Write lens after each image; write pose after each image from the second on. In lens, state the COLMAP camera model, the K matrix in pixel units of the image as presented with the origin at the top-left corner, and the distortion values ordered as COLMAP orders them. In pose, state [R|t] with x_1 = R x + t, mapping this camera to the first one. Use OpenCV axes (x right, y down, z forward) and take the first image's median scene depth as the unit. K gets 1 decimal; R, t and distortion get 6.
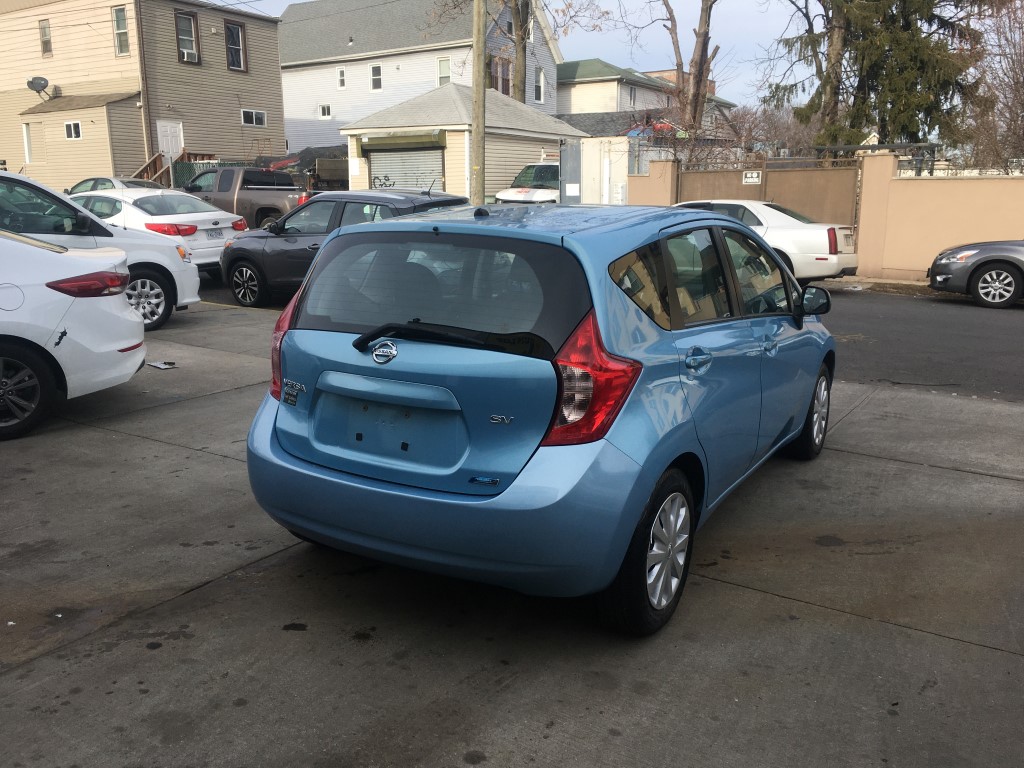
lens RADIAL K [[870.5, 0, 511.7], [0, 870.5, 384.6], [0, 0, 1]] dist [0.086638, -0.120817]
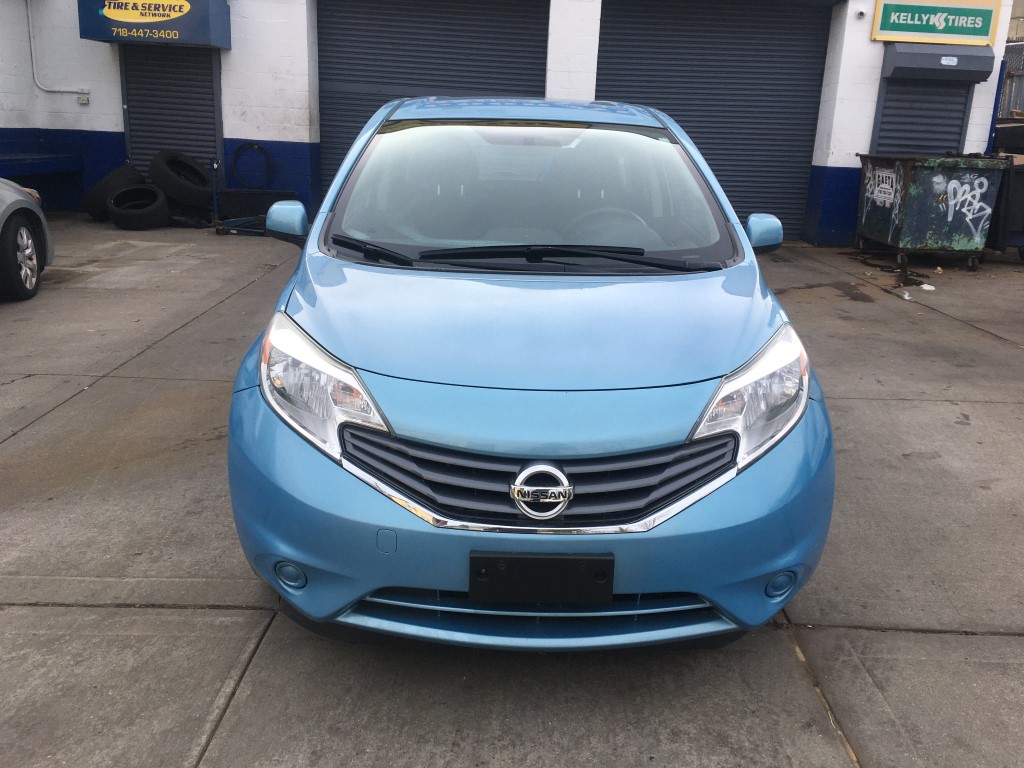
lens RADIAL K [[870.5, 0, 511.6], [0, 870.5, 390.5], [0, 0, 1]] dist [0.086638, -0.120817]
pose [[-0.852165, 0.115643, -0.510335, 0.503304], [-0.147701, 0.882458, 0.446600, -0.281236], [0.501996, 0.455954, -0.734919, 1.477434]]
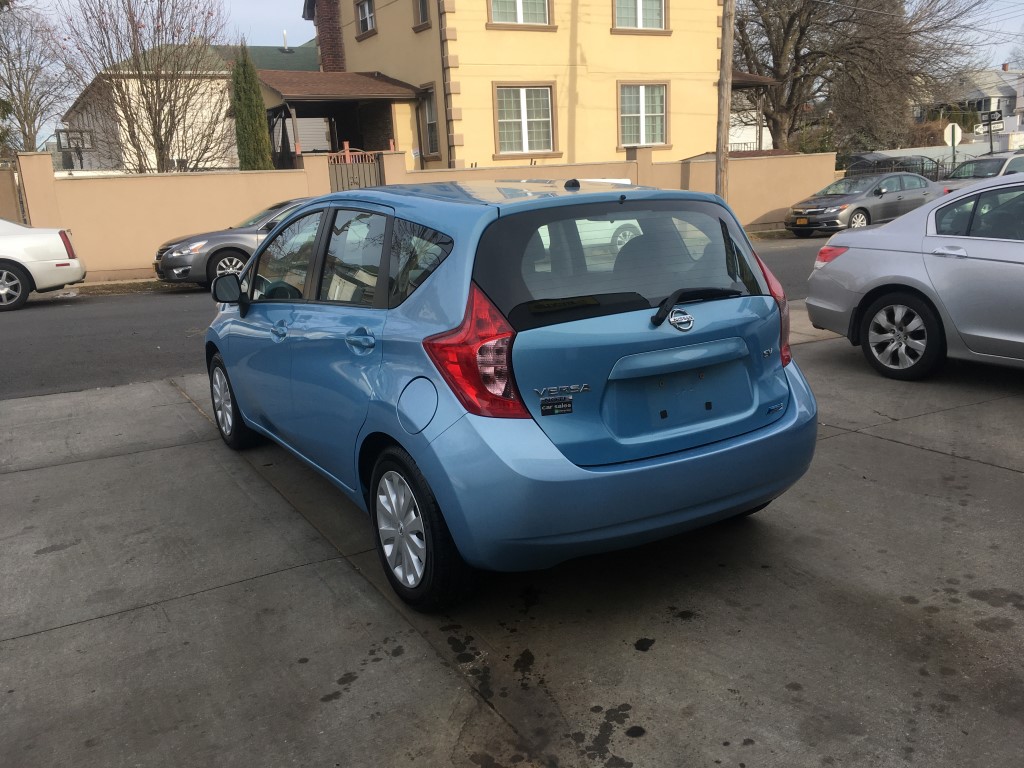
lens RADIAL K [[870.5, 0, 510.7], [0, 870.5, 390.9], [0, 0, 1]] dist [0.086638, -0.120817]
pose [[0.473381, -0.232817, 0.849533, -0.621052], [0.233577, 0.963091, 0.133783, -0.077641], [-0.849324, 0.135101, 0.510290, 0.380241]]
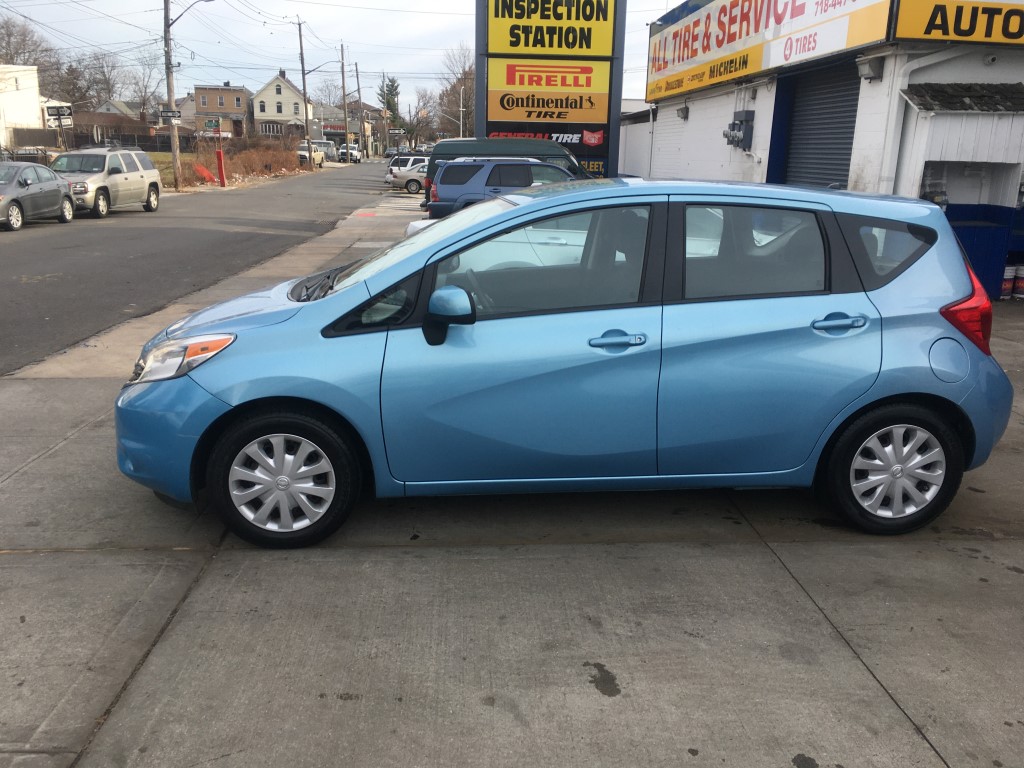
lens RADIAL K [[870.5, 0, 515.1], [0, 870.5, 382.2], [0, 0, 1]] dist [0.086638, -0.120817]
pose [[-0.581488, -0.218746, 0.783596, -0.539380], [0.145217, 0.919799, 0.364530, -0.304950], [-0.800490, 0.325761, -0.503086, 1.366436]]
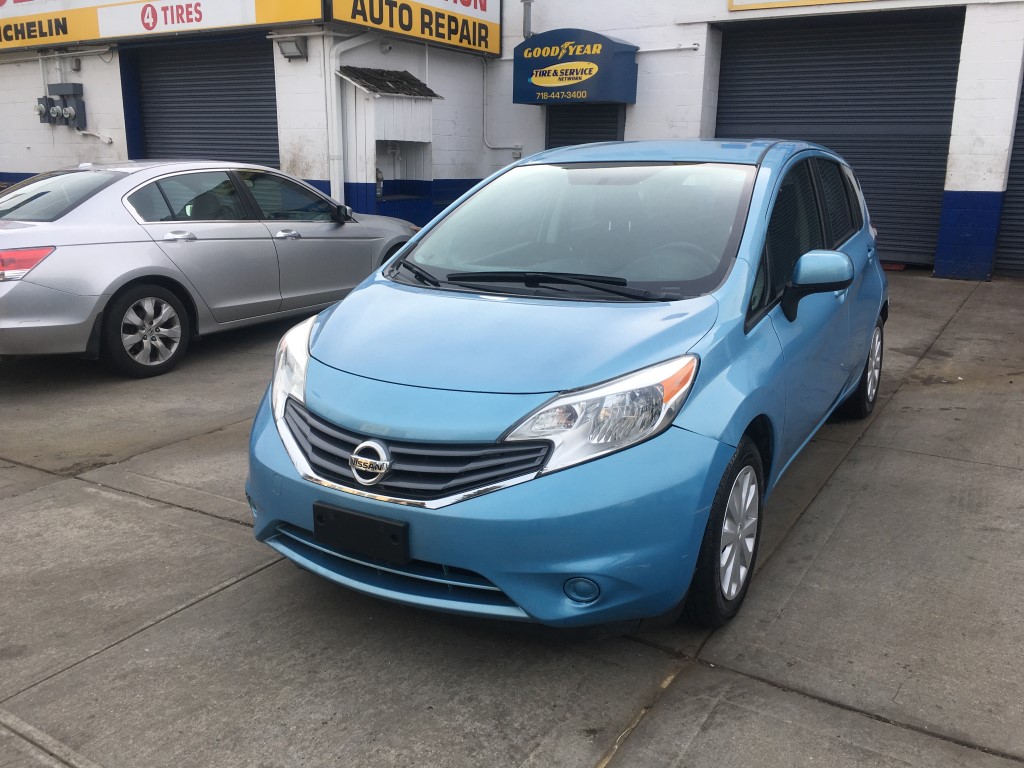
lens RADIAL K [[870.5, 0, 513.9], [0, 870.5, 386.9], [0, 0, 1]] dist [0.086638, -0.120817]
pose [[-0.999948, -0.007886, -0.006531, 0.229469], [-0.009973, 0.894616, 0.446725, -0.321891], [0.002320, 0.446767, -0.894647, 1.627087]]
